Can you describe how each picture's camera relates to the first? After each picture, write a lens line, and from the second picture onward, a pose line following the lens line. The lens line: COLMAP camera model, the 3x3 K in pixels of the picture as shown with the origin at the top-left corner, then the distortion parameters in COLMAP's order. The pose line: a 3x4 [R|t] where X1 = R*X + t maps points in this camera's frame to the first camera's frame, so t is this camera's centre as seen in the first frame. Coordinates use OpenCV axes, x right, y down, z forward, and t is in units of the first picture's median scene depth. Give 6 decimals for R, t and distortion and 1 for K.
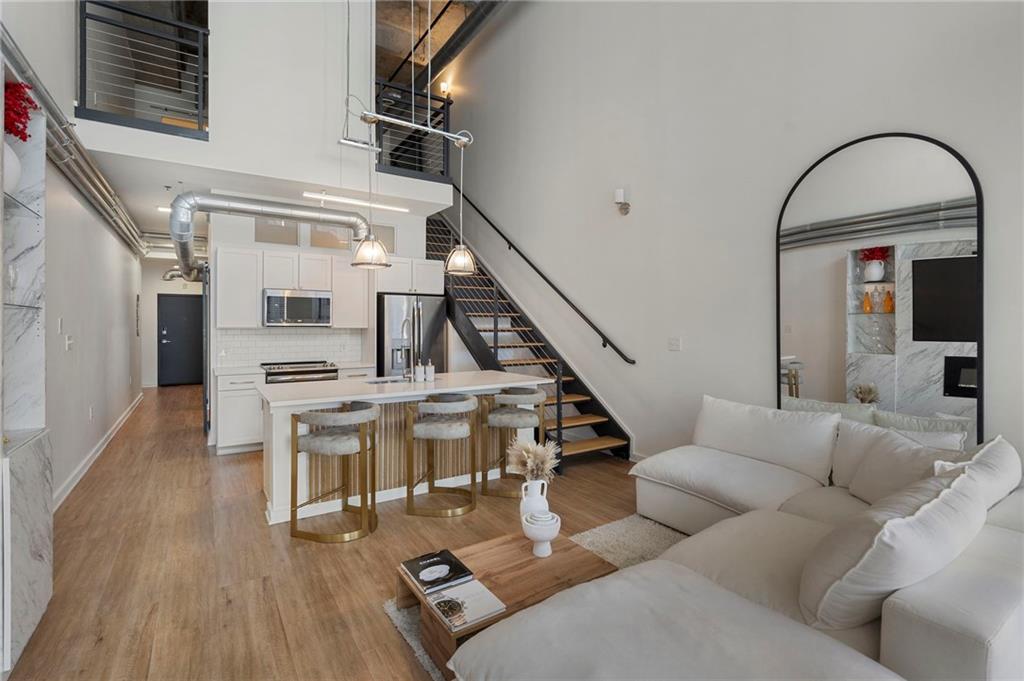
lens RADIAL K [[457.4, 0, 514.1], [0, 457.4, 335.6], [0, 0, 1]] dist [0.001928, 0.001251]
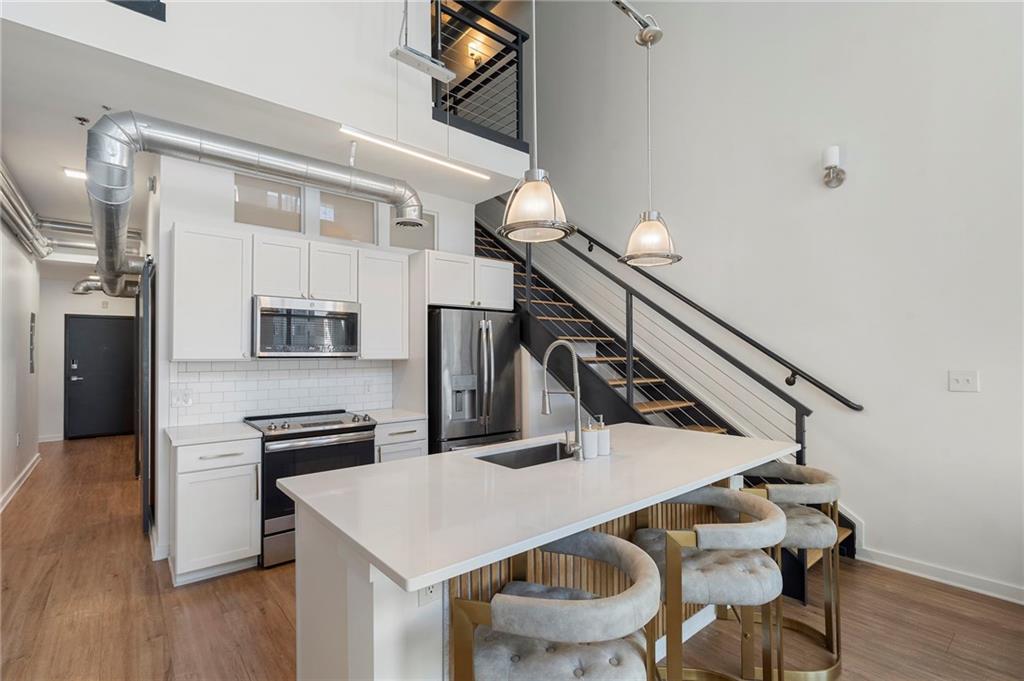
lens RADIAL K [[457.4, 0, 512.3], [0, 457.4, 355.4], [0, 0, 1]] dist [0.001928, 0.001251]
pose [[0.993951, -0.006804, 0.109610, -0.239194], [0.009064, 0.999756, -0.020127, -0.006980], [-0.109447, 0.020998, 0.993771, 0.314318]]
